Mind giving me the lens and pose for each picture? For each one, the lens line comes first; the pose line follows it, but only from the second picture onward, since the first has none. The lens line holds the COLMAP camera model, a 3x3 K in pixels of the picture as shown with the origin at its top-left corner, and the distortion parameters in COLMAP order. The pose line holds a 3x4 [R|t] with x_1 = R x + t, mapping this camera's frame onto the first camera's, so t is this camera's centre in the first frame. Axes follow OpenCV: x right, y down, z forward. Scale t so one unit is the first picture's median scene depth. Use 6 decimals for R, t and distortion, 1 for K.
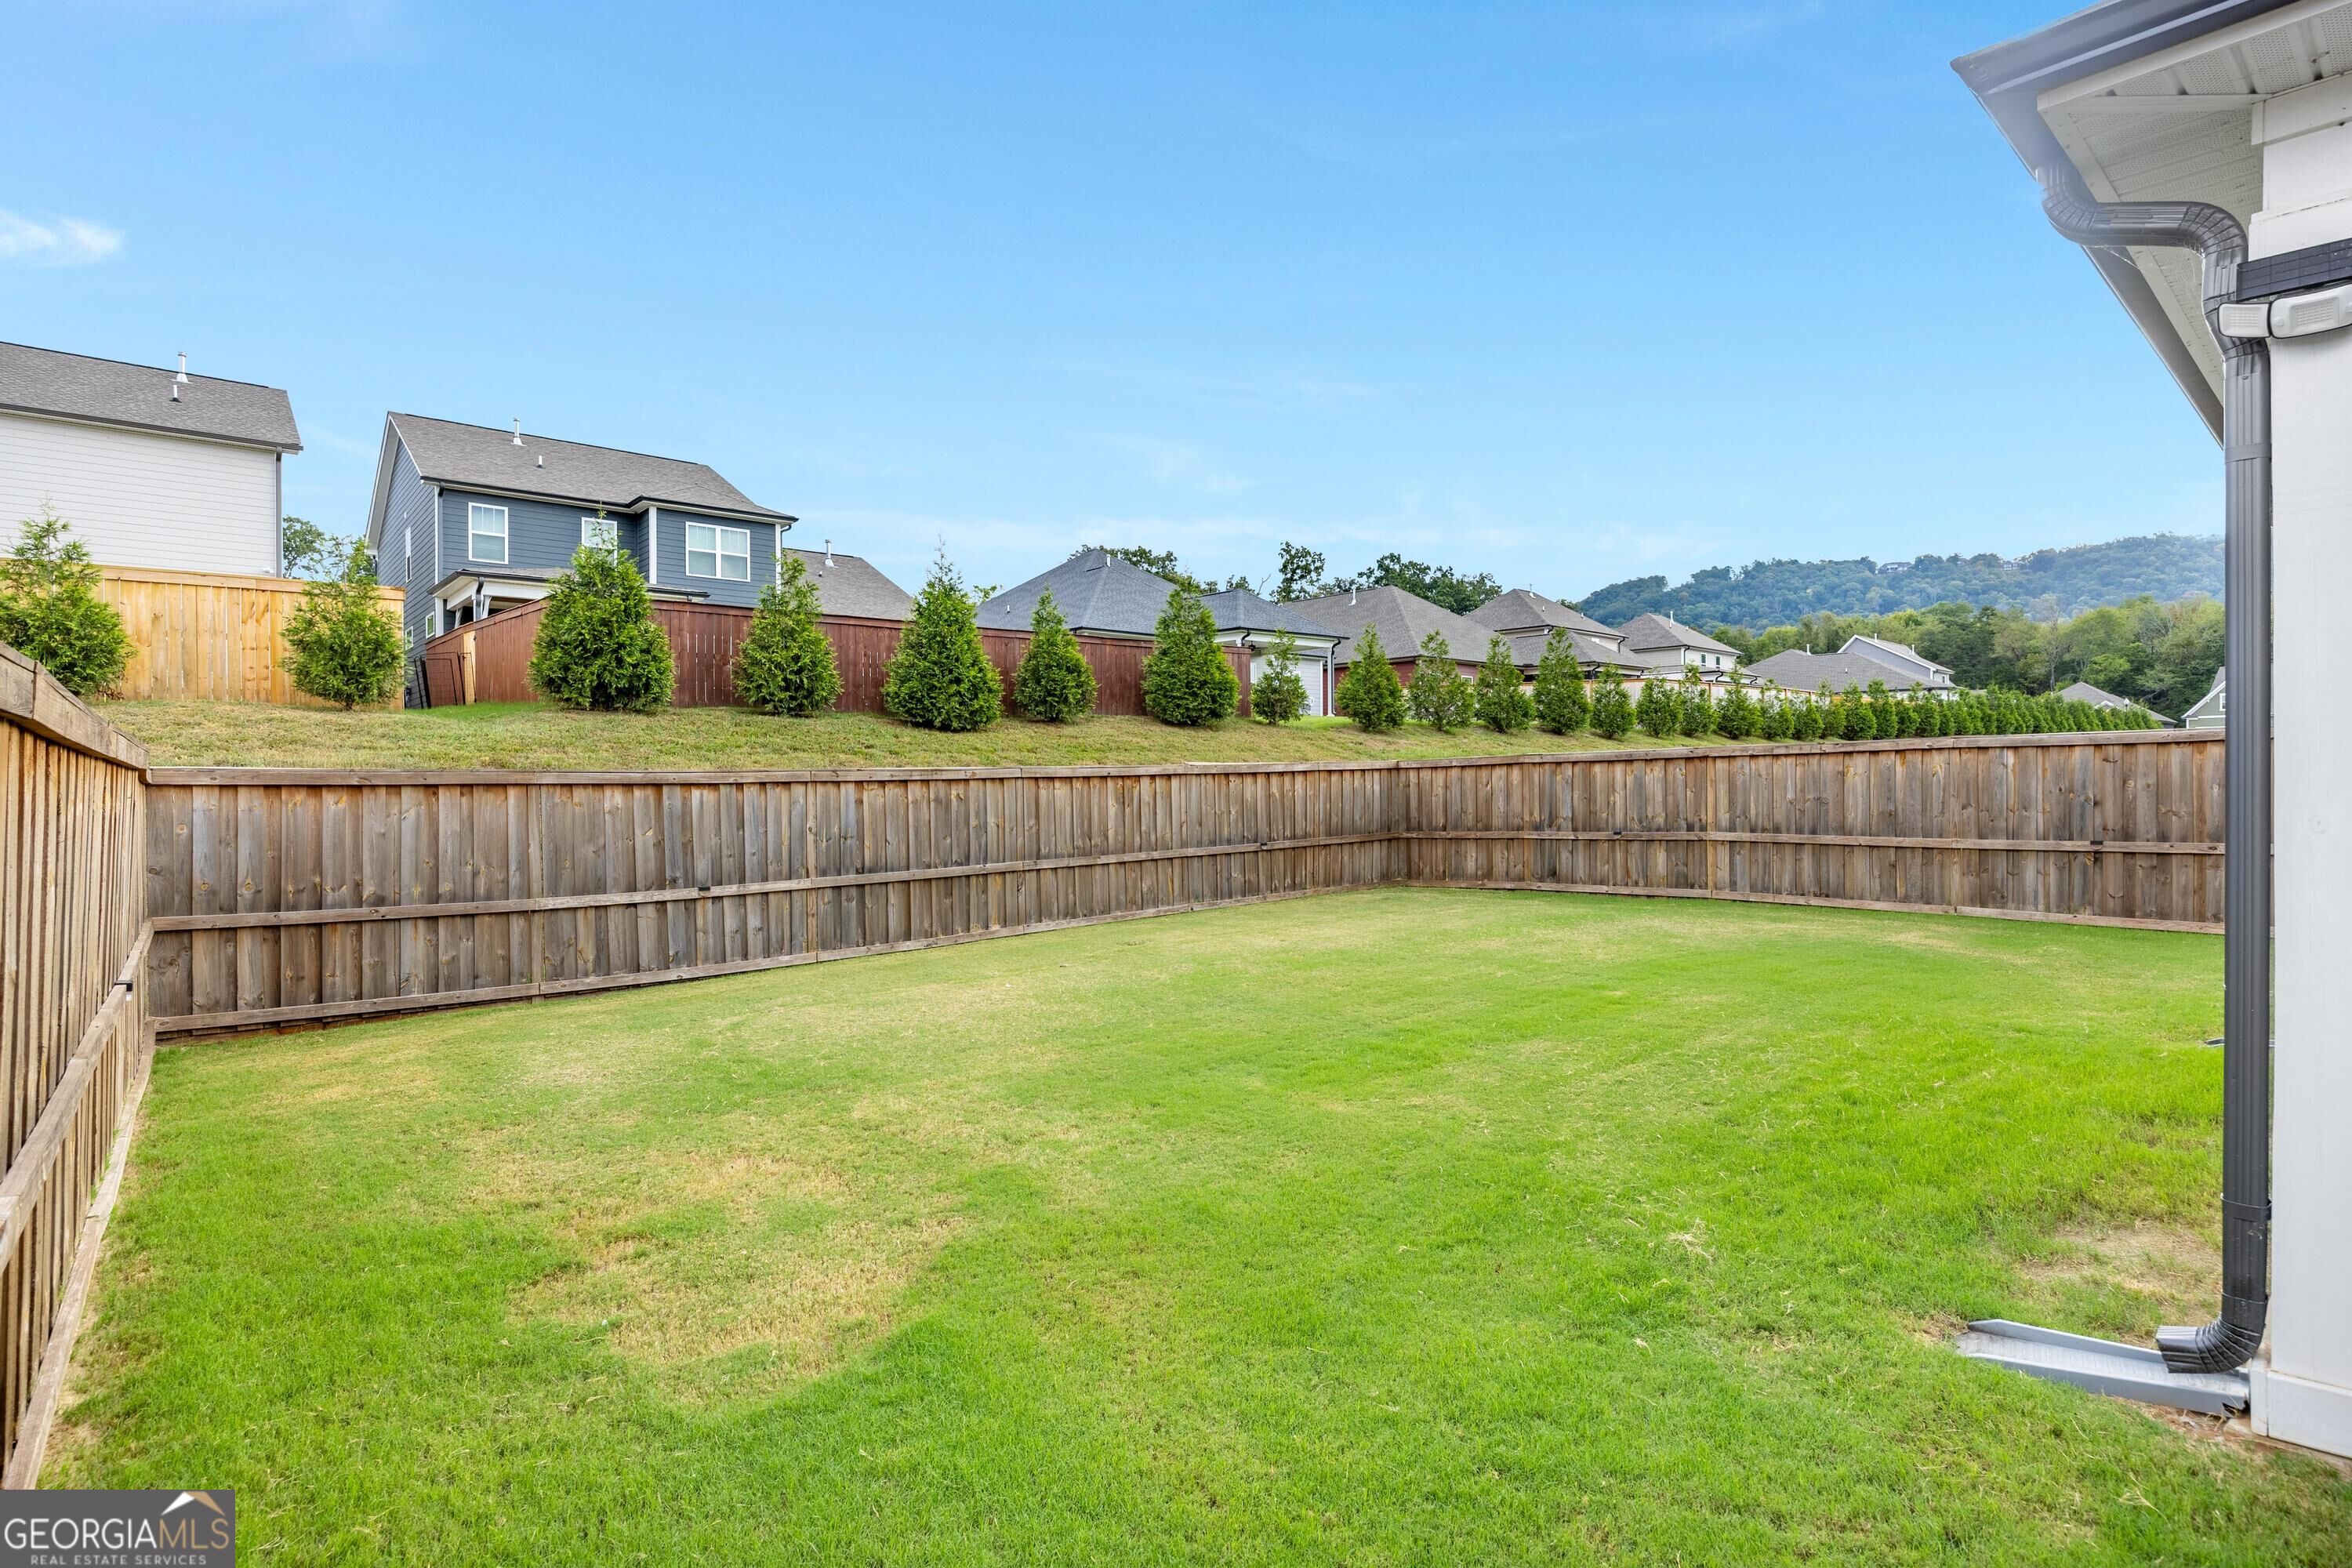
lens RADIAL K [[1170.9, 0, 1177.2], [0, 1170.9, 774.1], [0, 0, 1]] dist [0.011274, -0.001167]
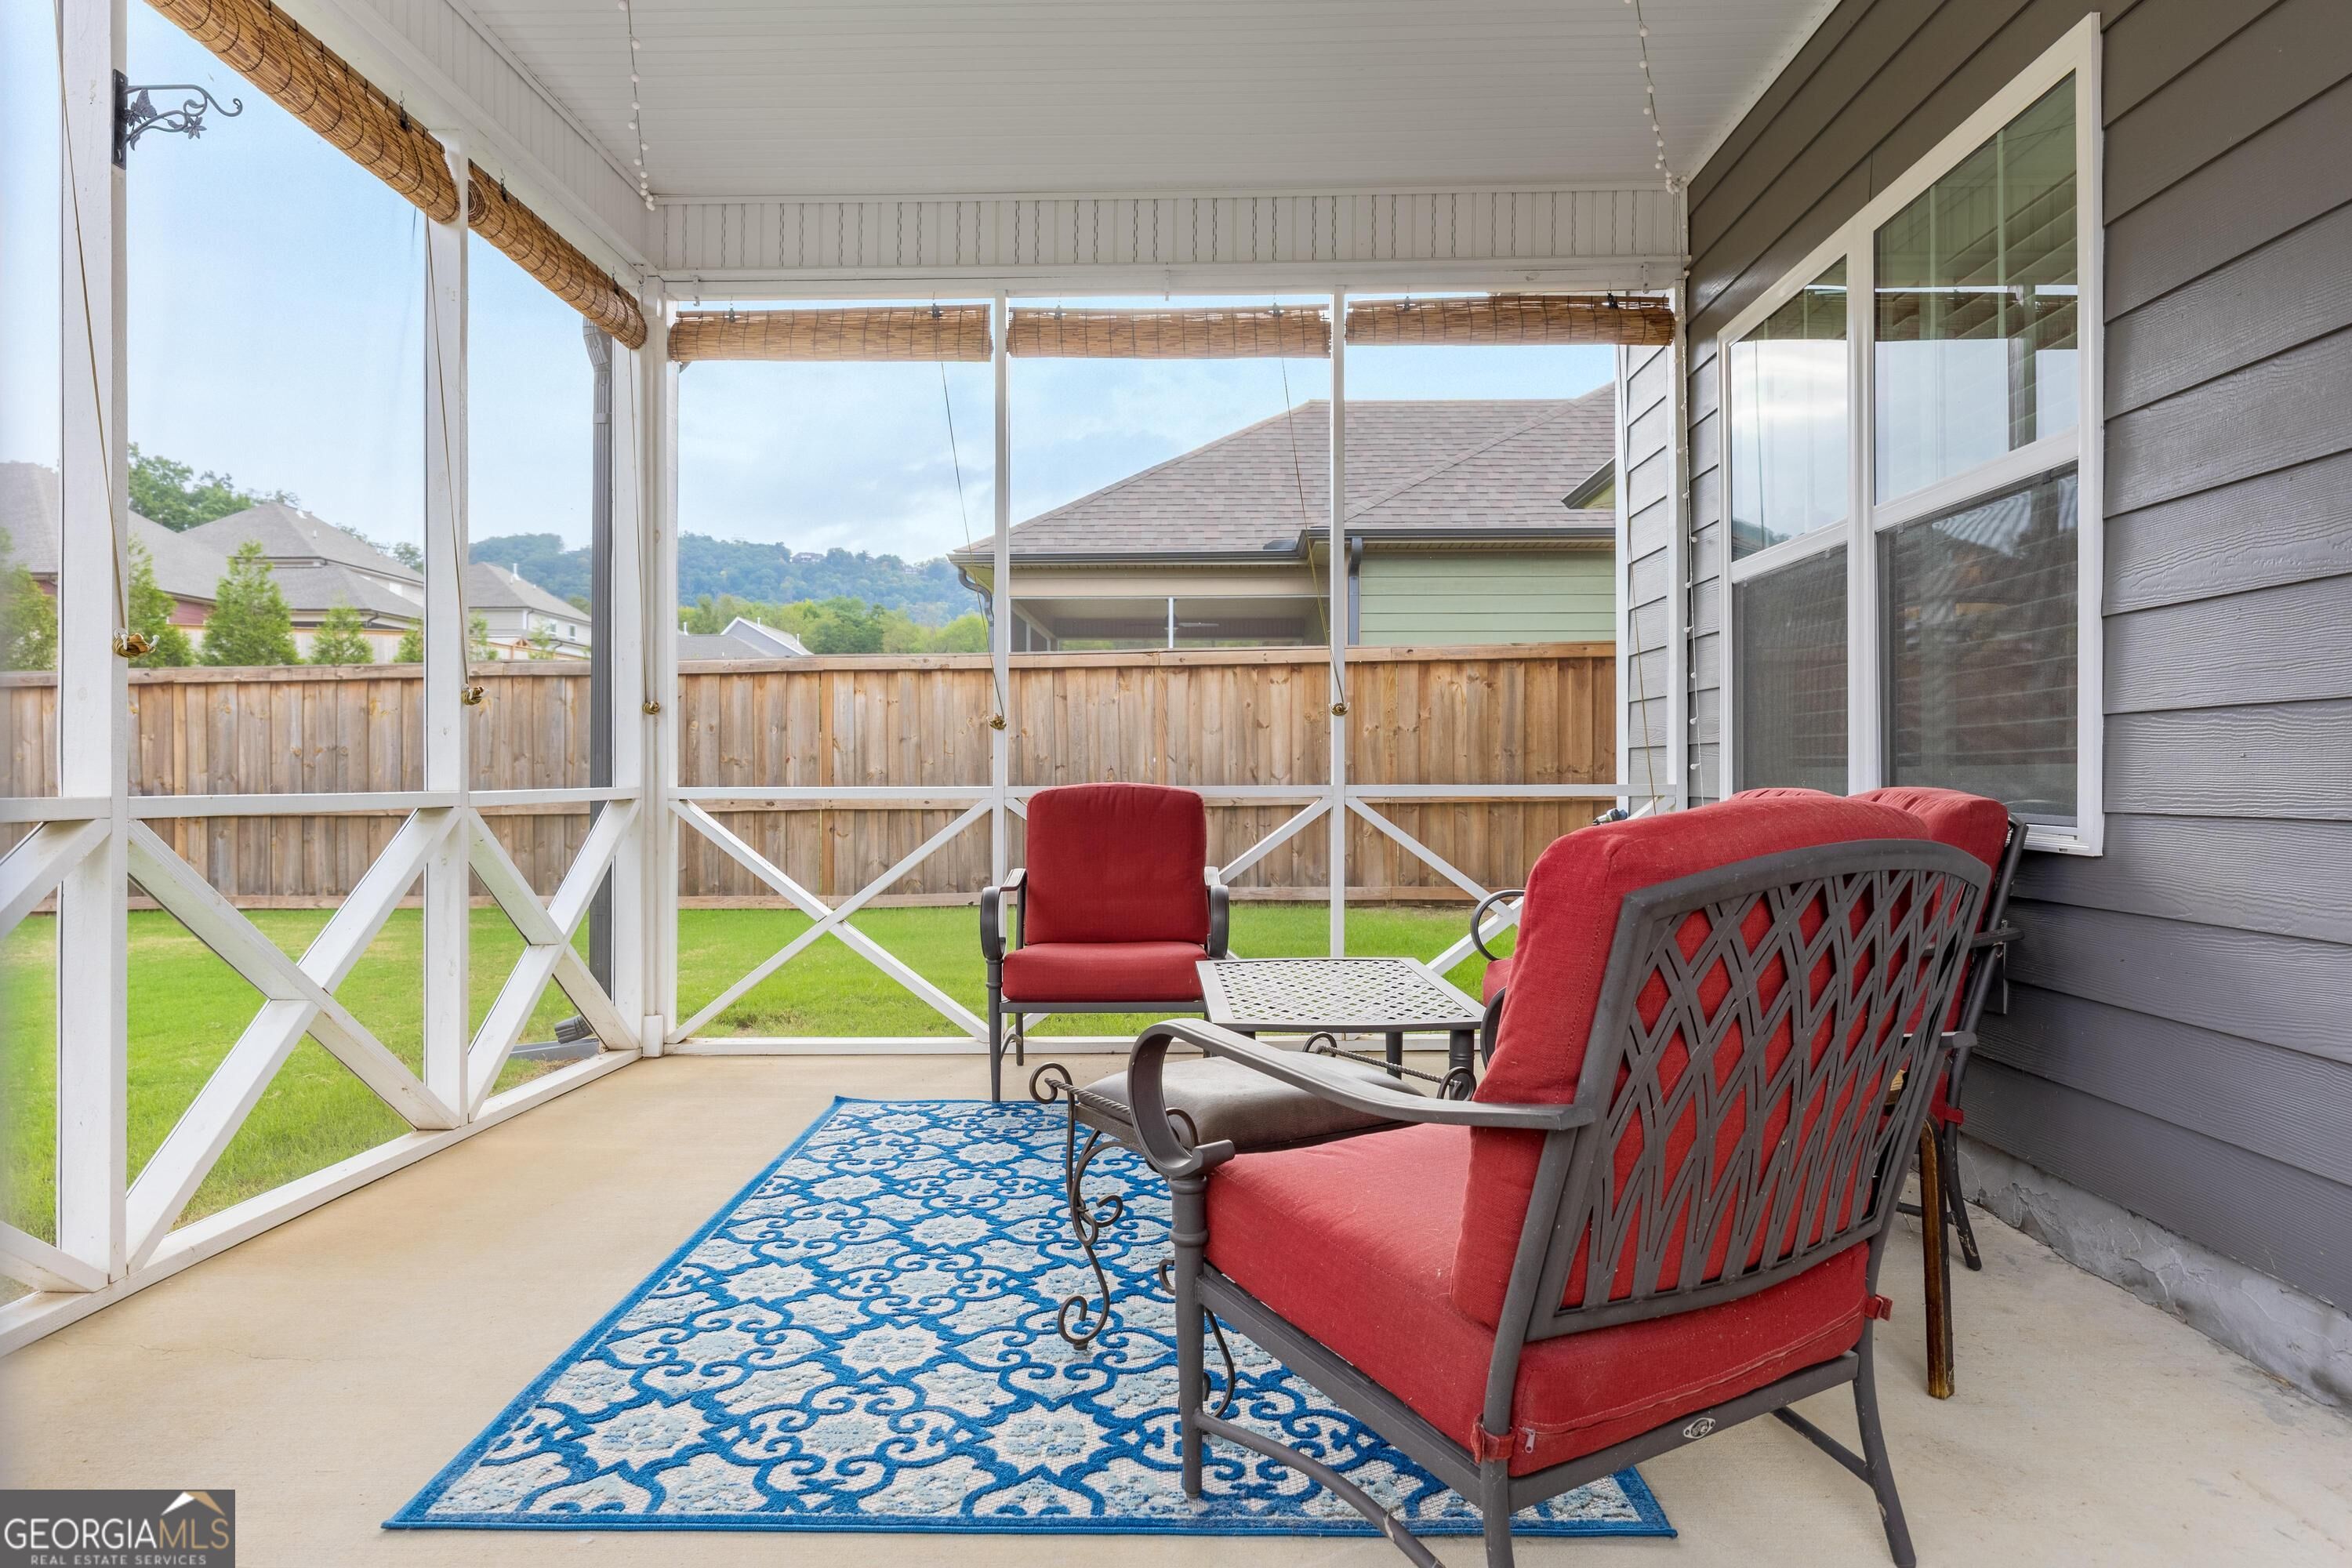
lens RADIAL K [[1375.0, 0, 1170.5], [0, 1375.0, 781.8], [0, 0, 1]] dist [0.002096, 0.000186]
pose [[0.712967, 0.006216, 0.701170, 0.338836], [-0.004569, 0.999981, -0.004218, 0.041340], [-0.701183, -0.000196, 0.712981, 0.108296]]
